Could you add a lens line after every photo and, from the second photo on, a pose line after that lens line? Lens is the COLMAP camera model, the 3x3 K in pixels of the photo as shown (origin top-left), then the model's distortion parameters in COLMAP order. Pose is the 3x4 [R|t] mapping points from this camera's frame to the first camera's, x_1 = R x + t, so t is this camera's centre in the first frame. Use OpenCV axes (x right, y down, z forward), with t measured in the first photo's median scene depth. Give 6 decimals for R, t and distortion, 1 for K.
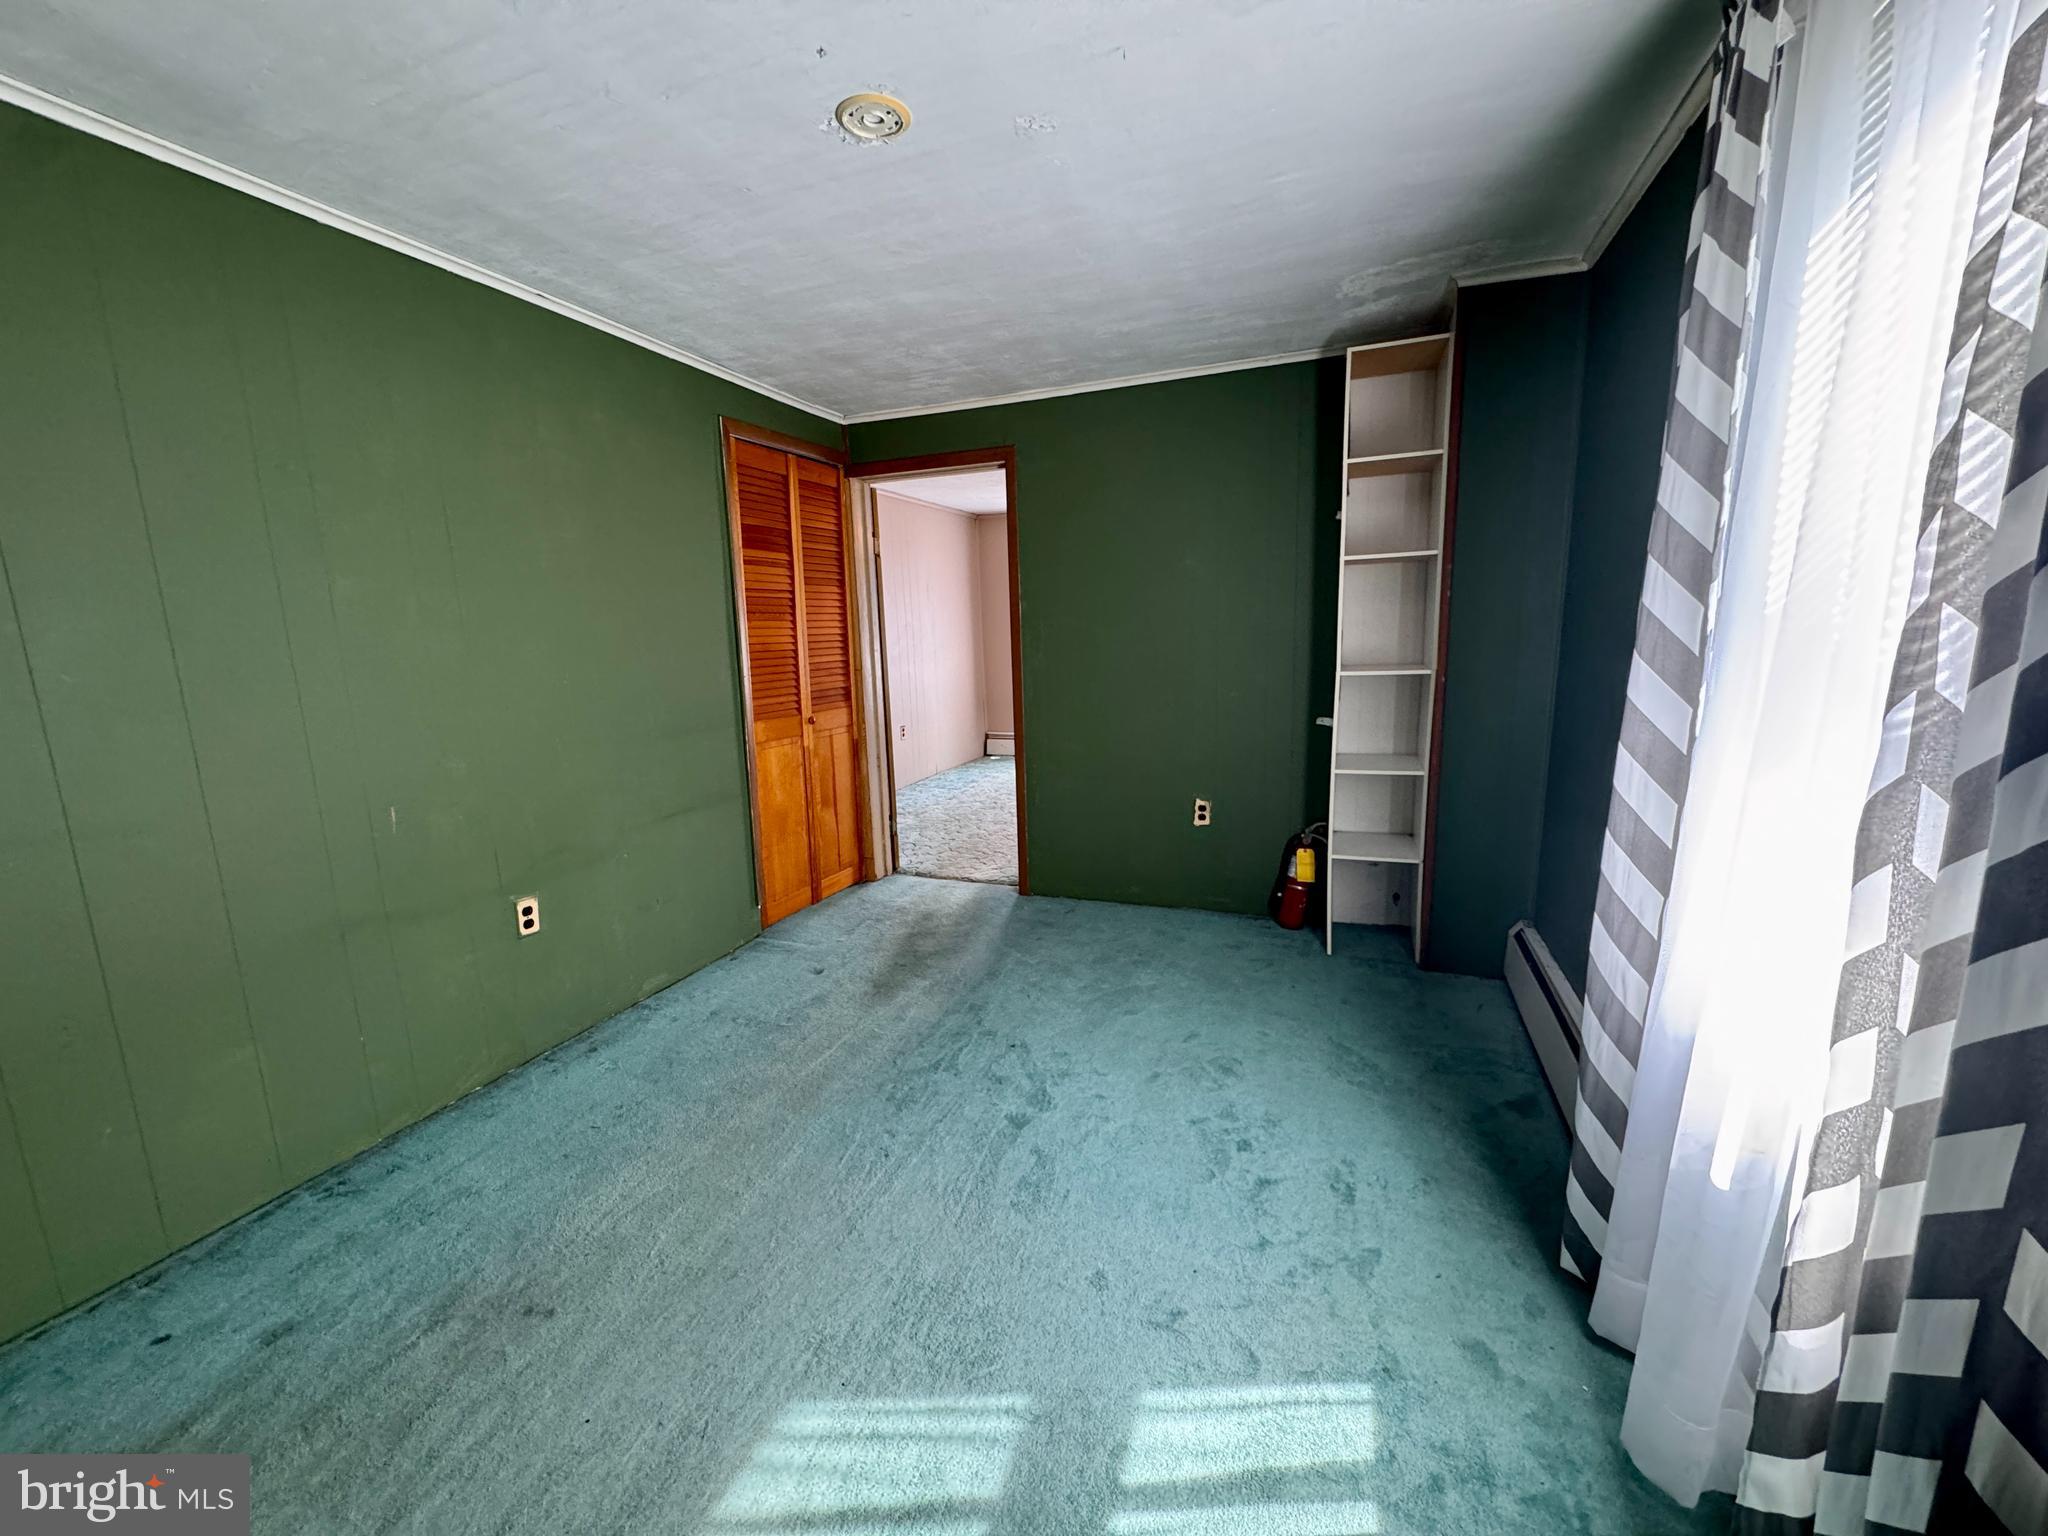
lens RADIAL K [[814.2, 0, 1020.0], [0, 814.2, 771.6], [0, 0, 1]] dist [-0.004838, 0.000713]
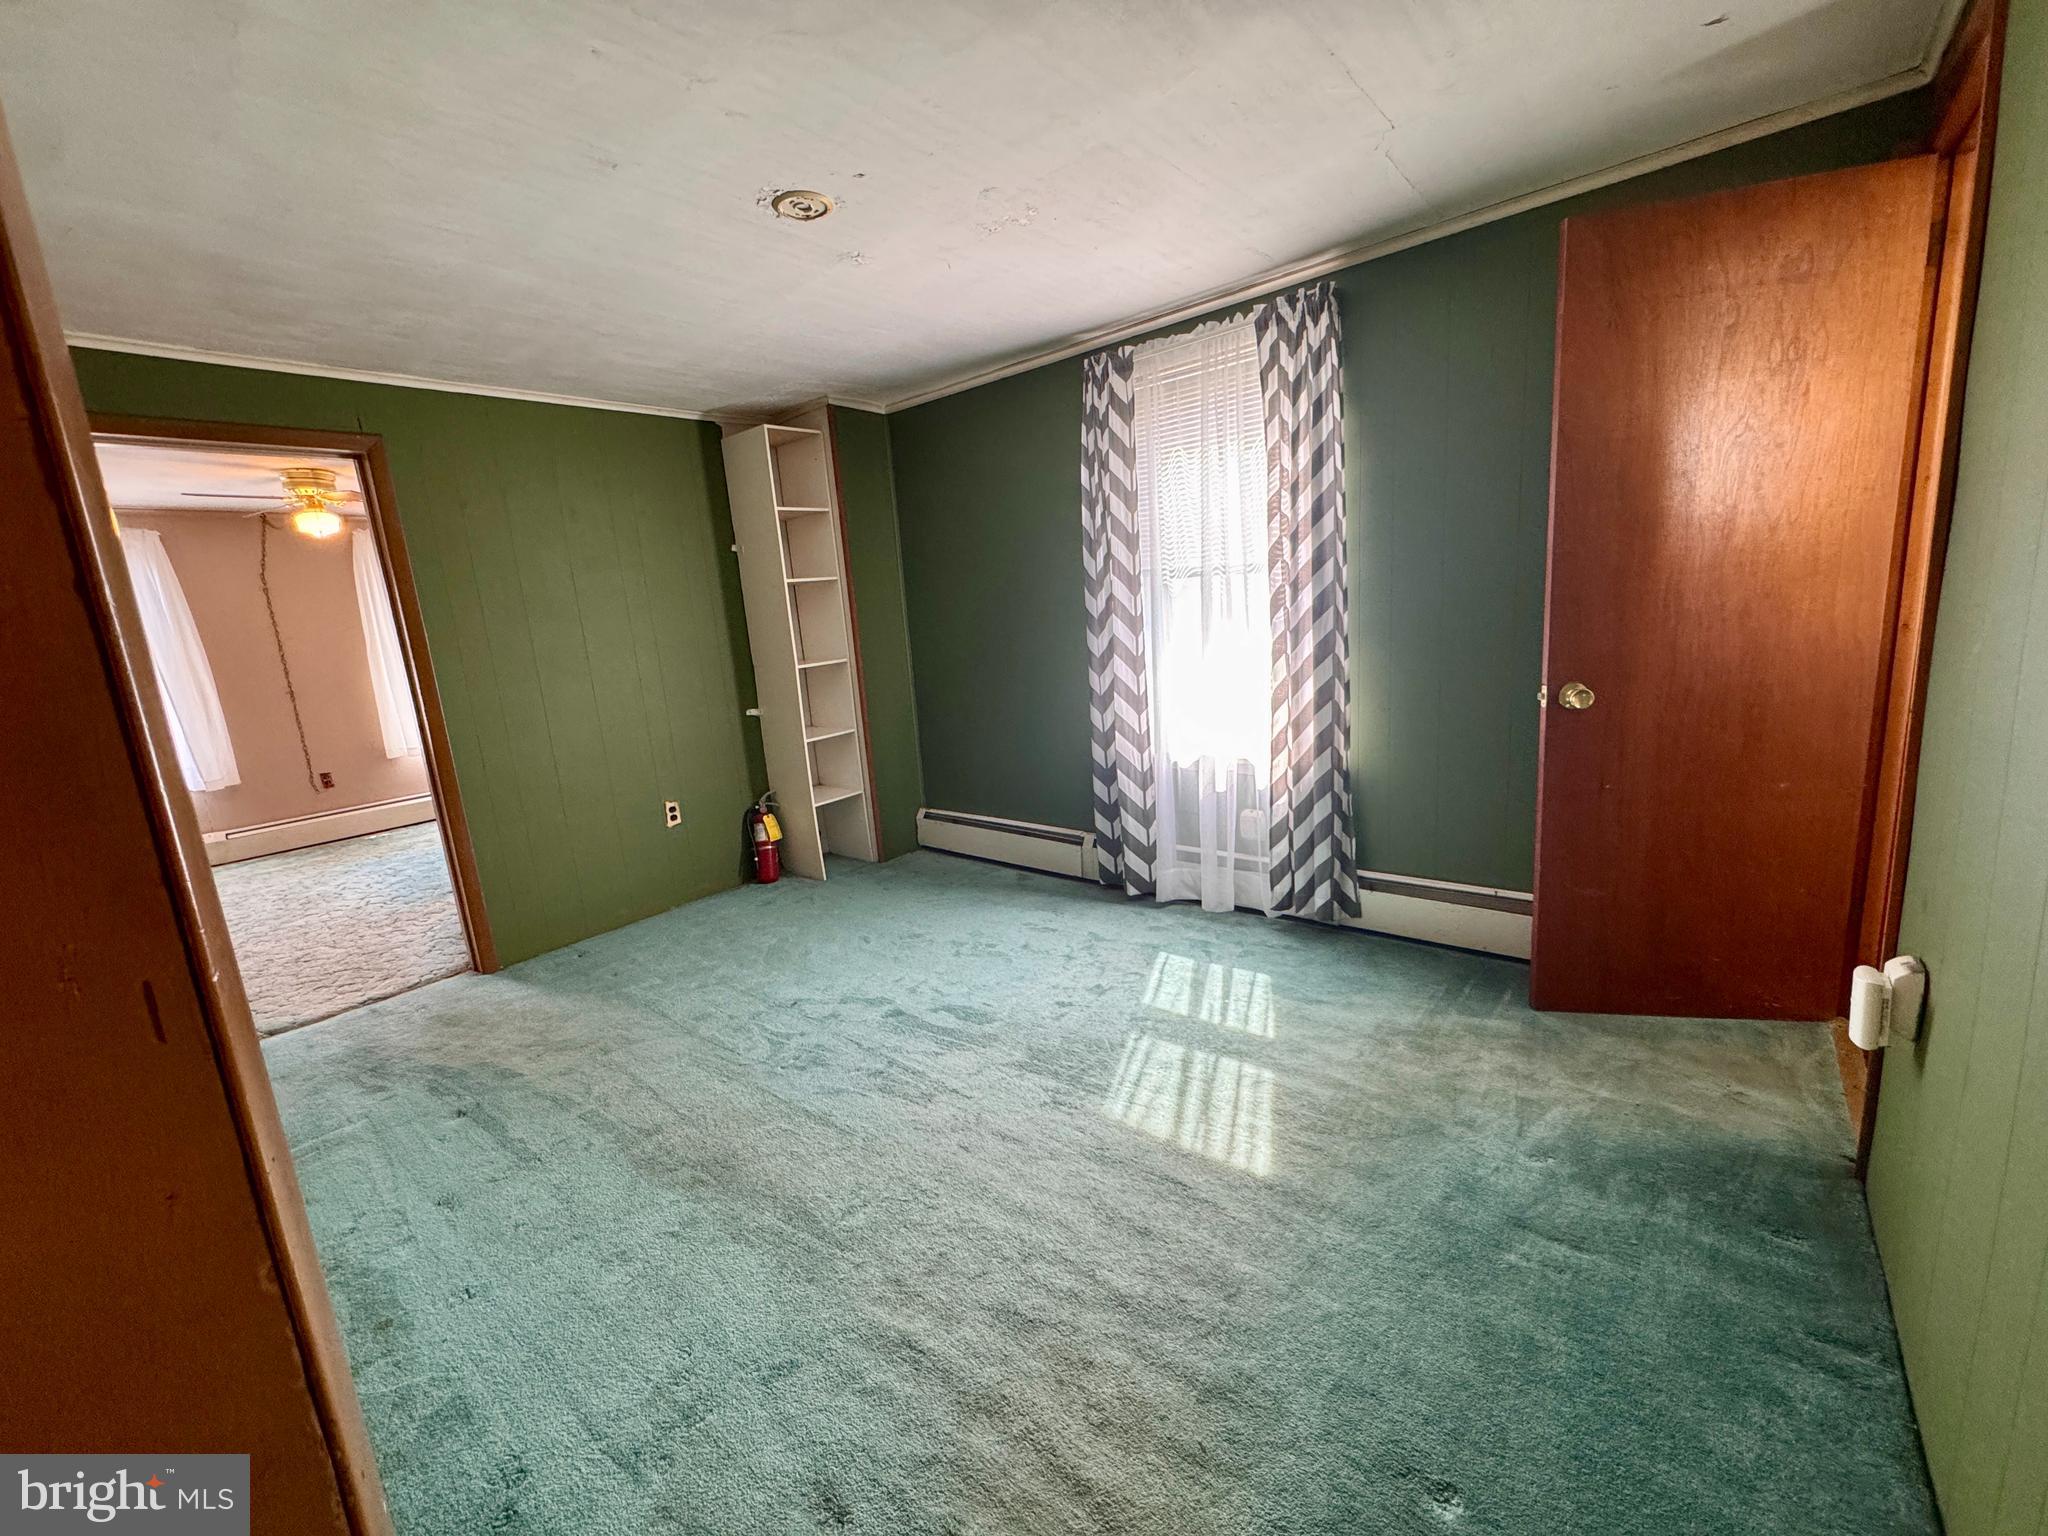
lens RADIAL K [[814.2, 0, 1018.7], [0, 814.2, 766.1], [0, 0, 1]] dist [-0.004838, 0.000713]
pose [[0.324095, -0.177235, 0.929274, -0.768398], [0.239759, 0.965612, 0.100547, -0.010373], [-0.915138, 0.190215, 0.355443, 0.234601]]
